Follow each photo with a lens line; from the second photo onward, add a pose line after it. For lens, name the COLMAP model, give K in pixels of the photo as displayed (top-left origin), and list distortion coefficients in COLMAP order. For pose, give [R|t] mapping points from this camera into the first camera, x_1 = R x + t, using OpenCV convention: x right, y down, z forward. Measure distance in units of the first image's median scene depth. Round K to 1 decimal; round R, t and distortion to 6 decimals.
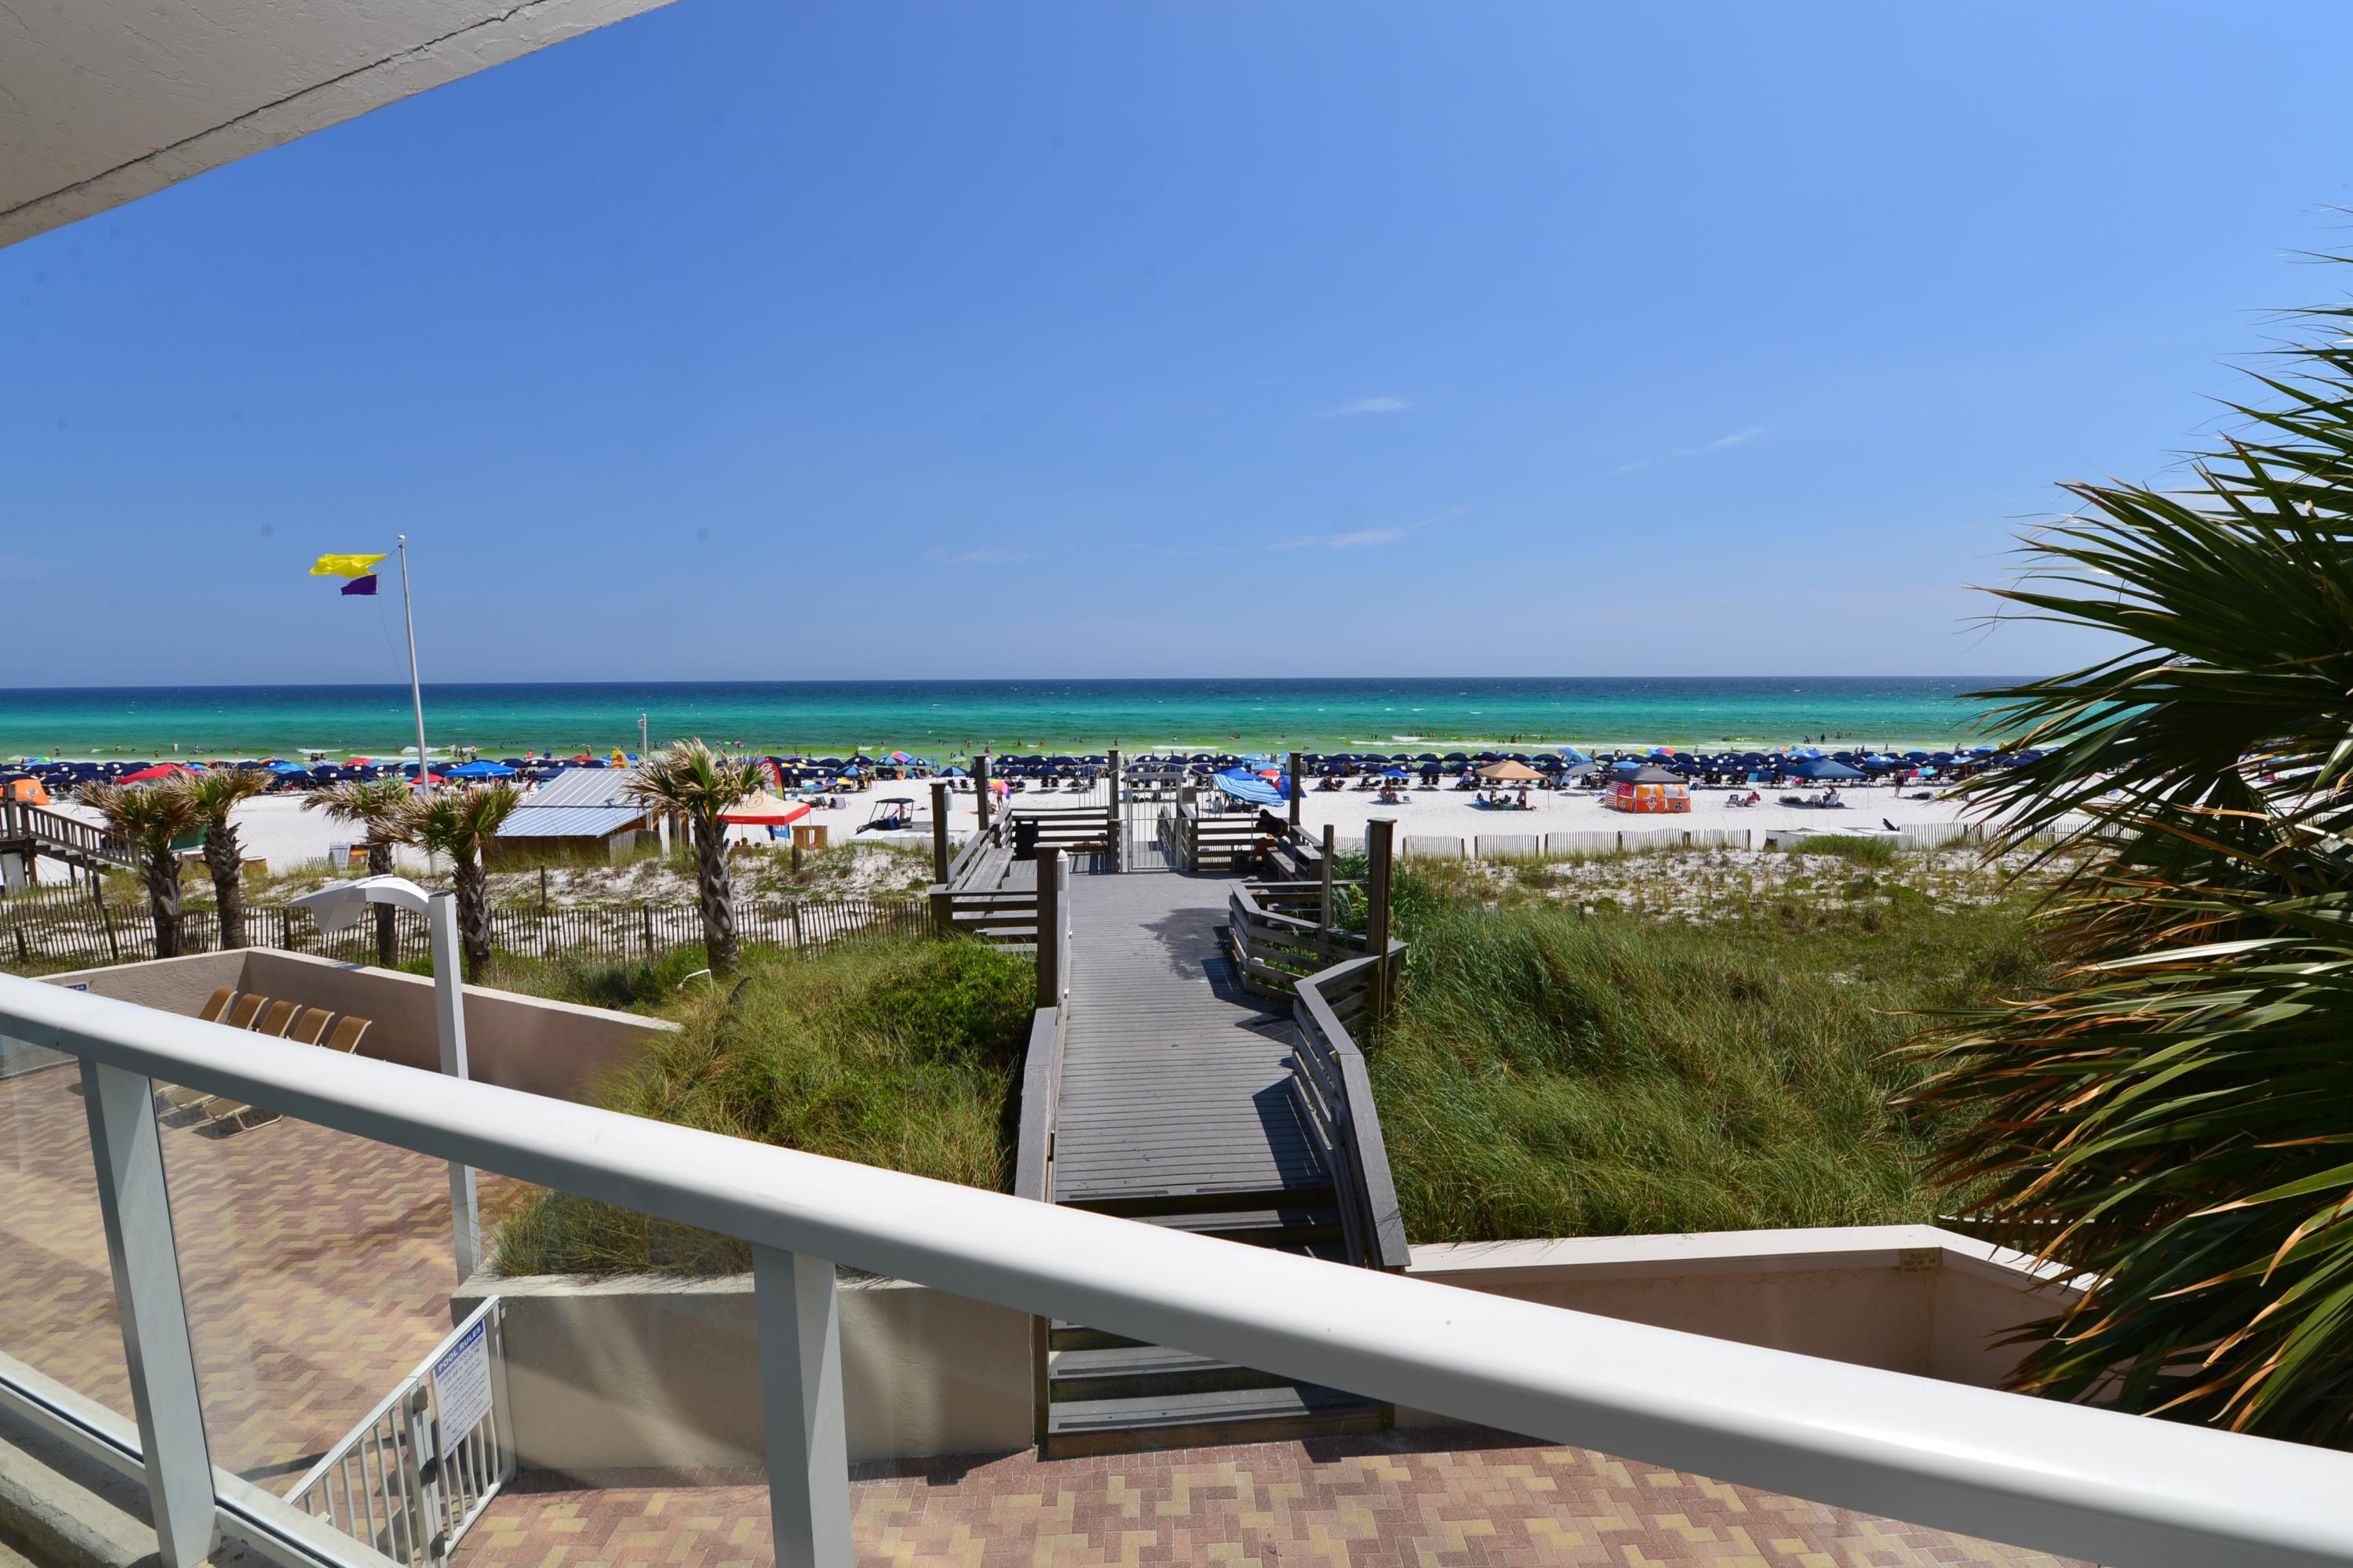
lens RADIAL K [[957.9, 0, 1184.1], [0, 957.9, 771.9], [0, 0, 1]] dist [-0.014699, -0.003962]
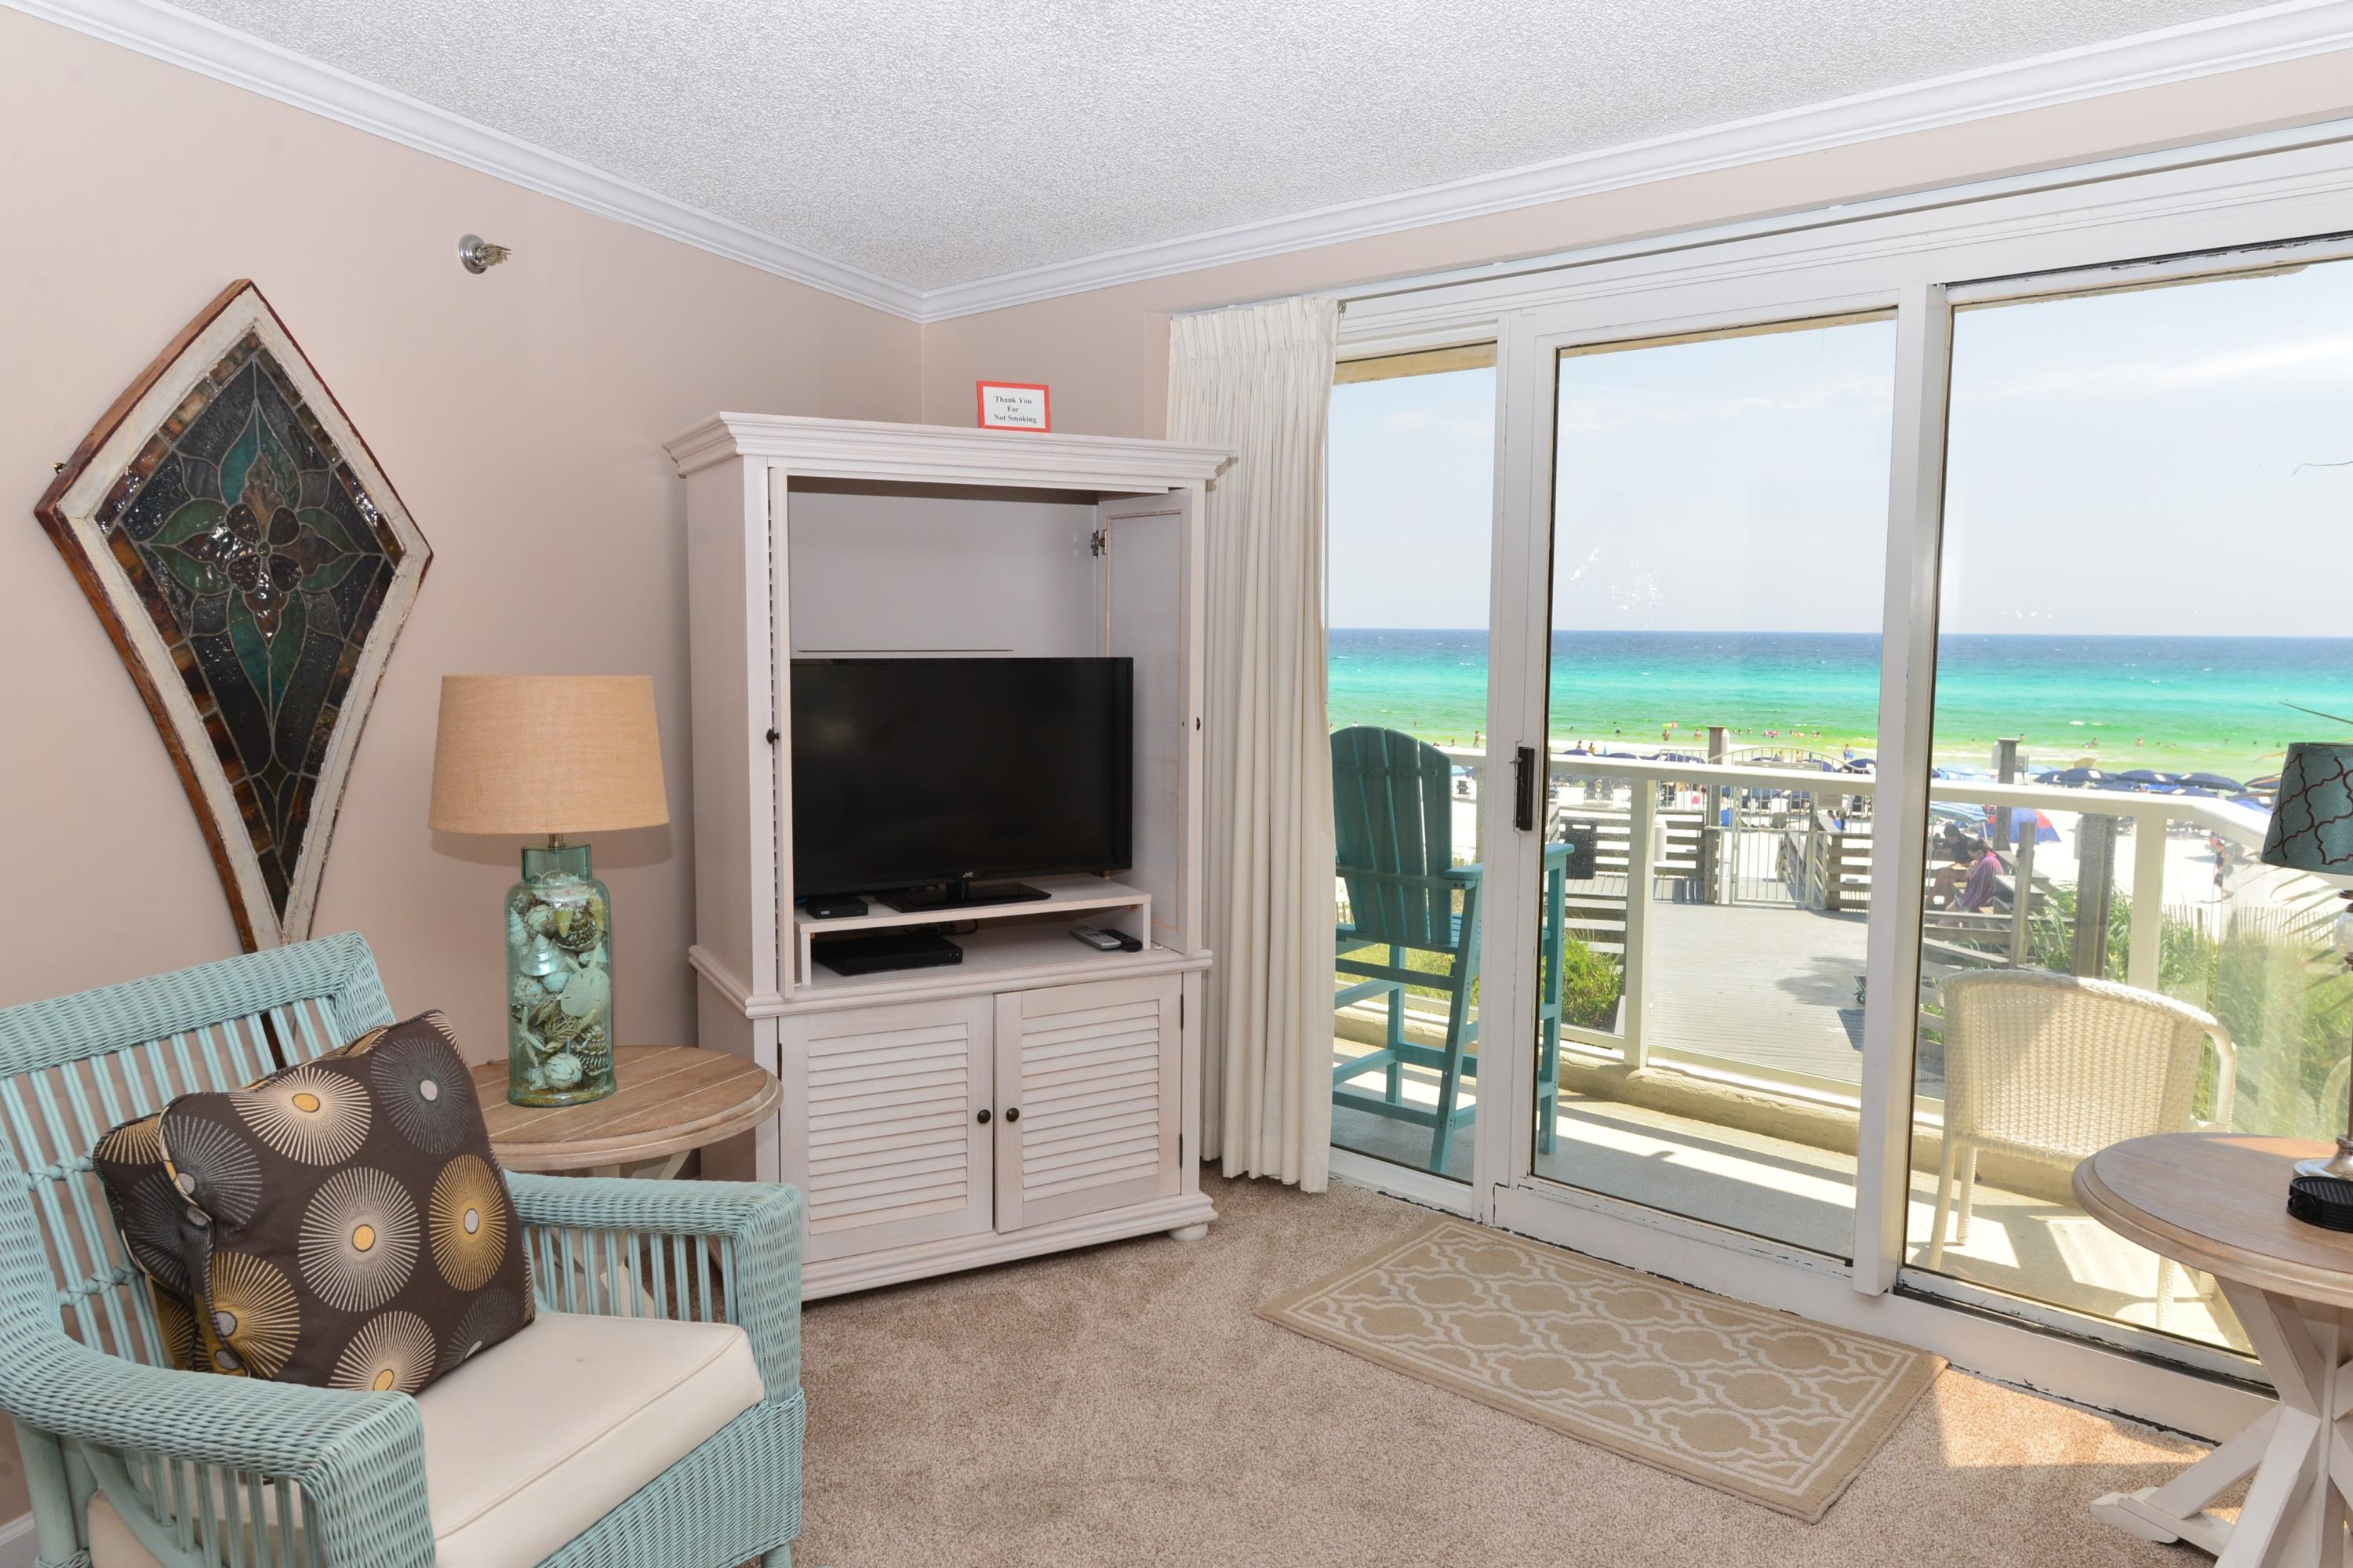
lens RADIAL K [[1555.5, 0, 1176.2], [0, 1555.5, 774.0], [0, 0, 1]] dist [-0.004896, 0.000403]
pose [[0.919764, 0.048754, -0.389433, 0.006568], [-0.050335, 0.998713, 0.006148, 0.023357], [0.389232, 0.013947, 0.921034, -0.189376]]
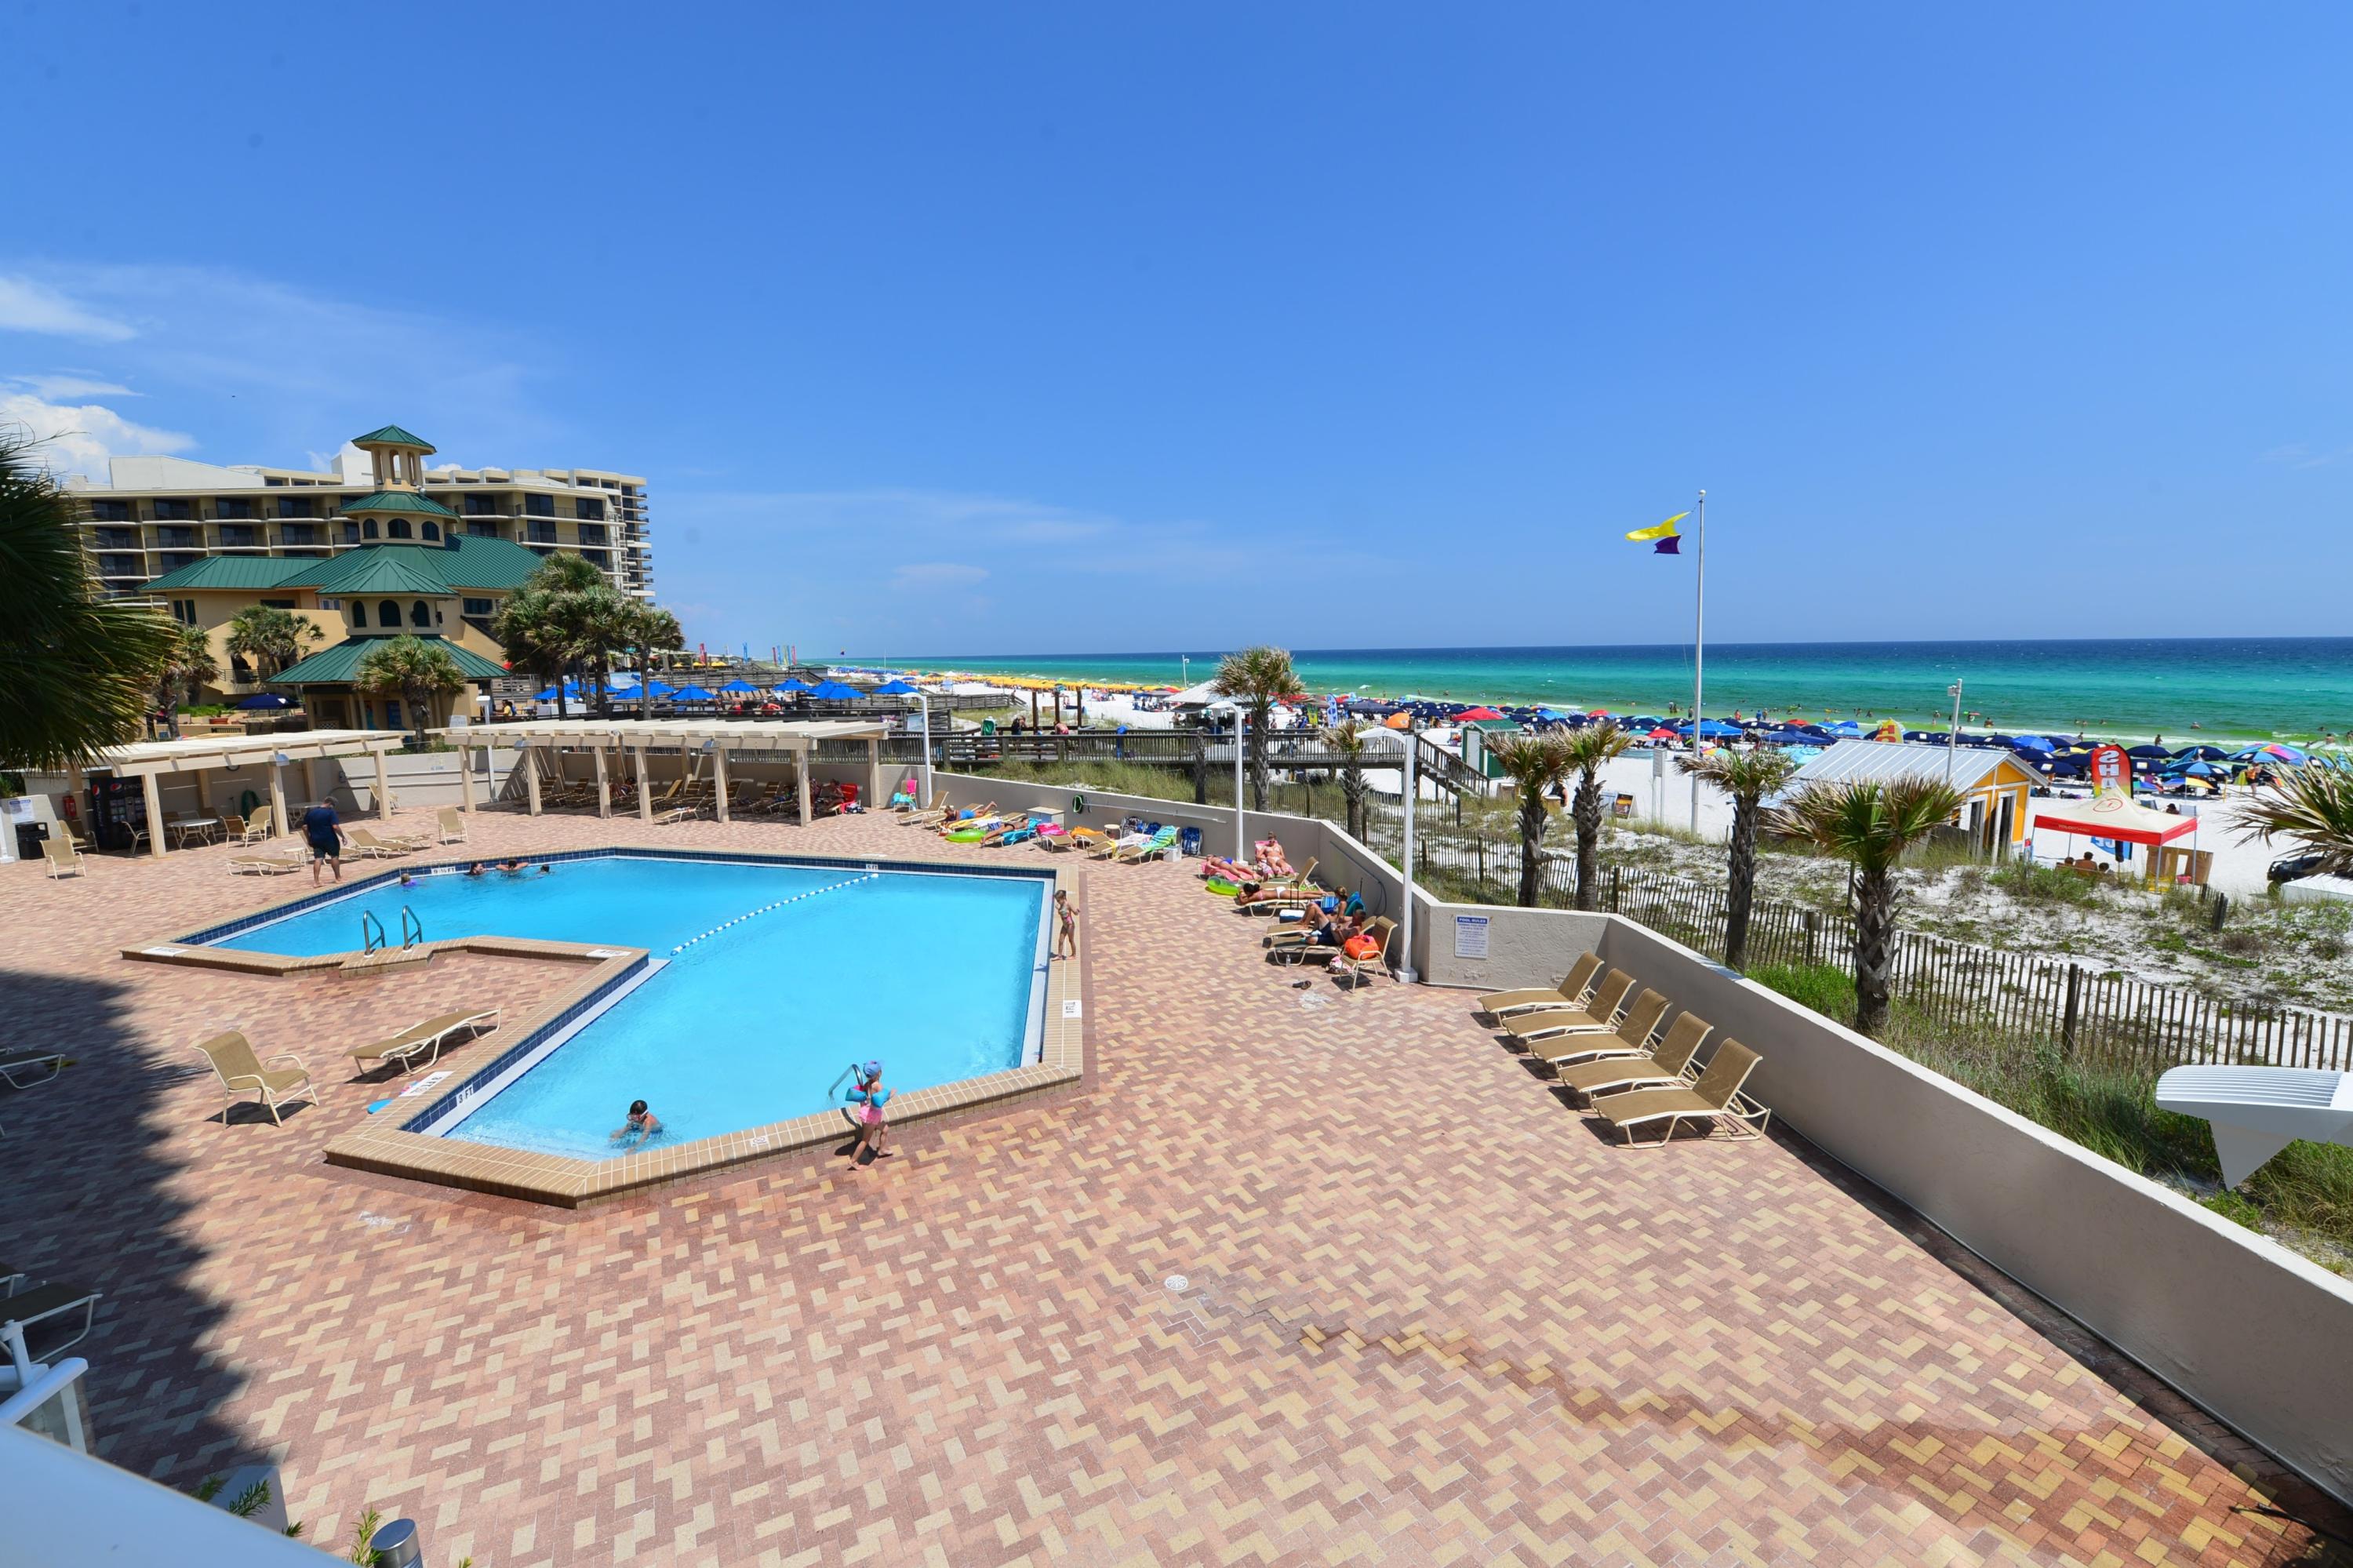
lens RADIAL K [[986.4, 0, 1185.8], [0, 986.4, 771.3], [0, 0, 1]] dist [-0.013668, -0.004148]
pose [[0.448925, 0.106135, -0.887244, -0.208673], [-0.073755, 0.993934, 0.081579, -0.005232], [0.890520, 0.028816, 0.454030, 0.100685]]
